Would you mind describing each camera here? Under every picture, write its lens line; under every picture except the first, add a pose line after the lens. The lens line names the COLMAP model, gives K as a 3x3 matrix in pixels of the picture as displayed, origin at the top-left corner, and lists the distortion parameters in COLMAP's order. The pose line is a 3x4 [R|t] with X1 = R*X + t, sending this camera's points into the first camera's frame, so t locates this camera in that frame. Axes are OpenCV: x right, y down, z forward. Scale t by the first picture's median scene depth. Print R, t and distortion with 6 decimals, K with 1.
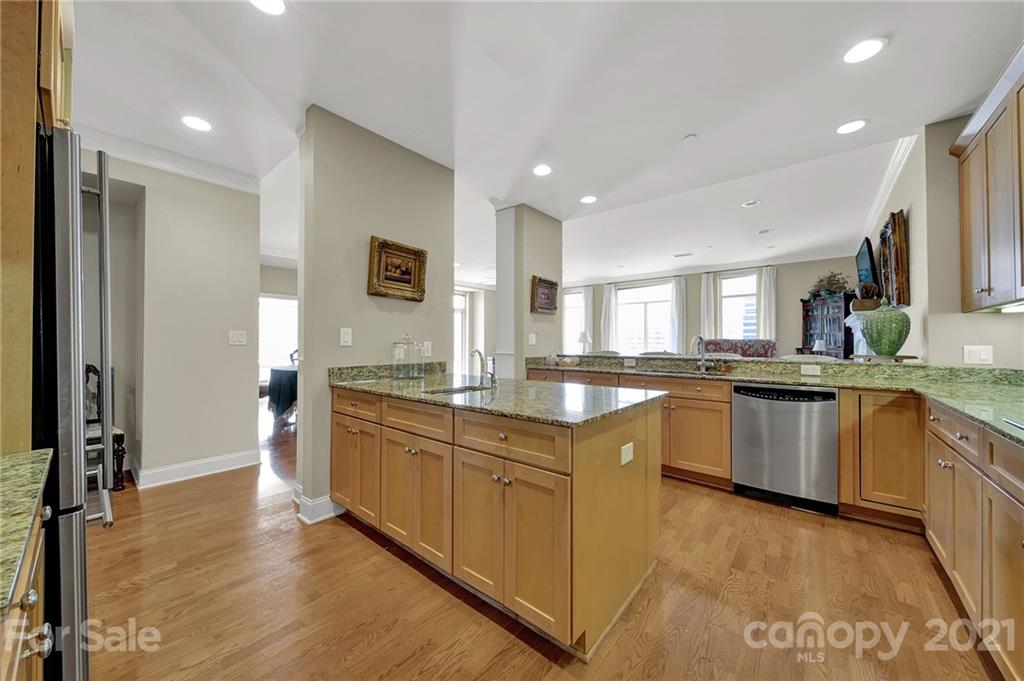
lens RADIAL K [[367.7, 0, 511.2], [0, 367.7, 336.8], [0, 0, 1]] dist [-0.000435, -0.001219]
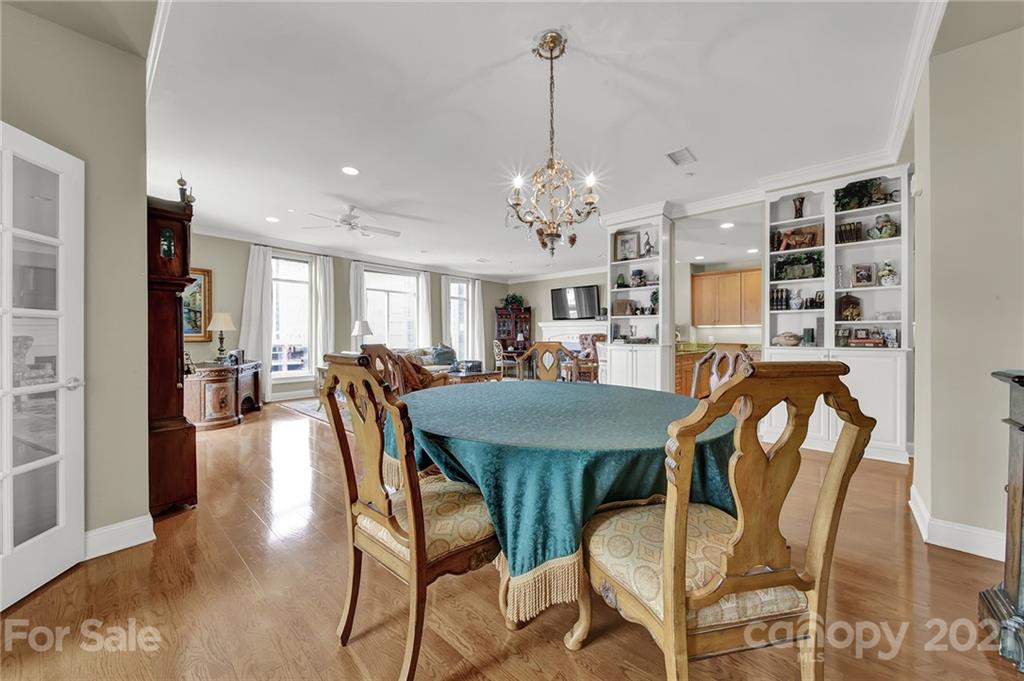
lens RADIAL K [[367.7, 0, 507.3], [0, 367.7, 335.9], [0, 0, 1]] dist [-0.000435, -0.001219]
pose [[0.021342, -0.001713, 0.999771, -1.723961], [-0.018707, 0.999823, 0.002112, 0.035713], [-0.999597, -0.018747, 0.021306, 2.156875]]
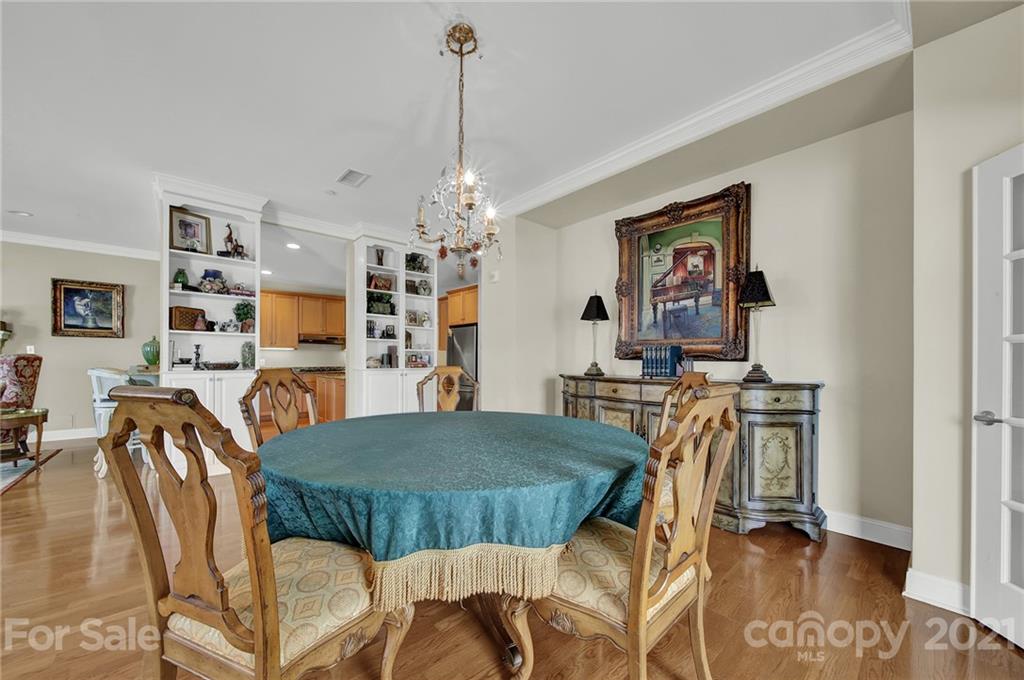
lens RADIAL K [[367.7, 0, 509.4], [0, 367.7, 362.2], [0, 0, 1]] dist [-0.000435, -0.001219]
pose [[-0.991095, -0.005571, 0.133039, -1.158229], [-0.006730, 0.999943, -0.008260, 0.041880], [-0.132985, -0.009081, -0.991076, 2.730674]]
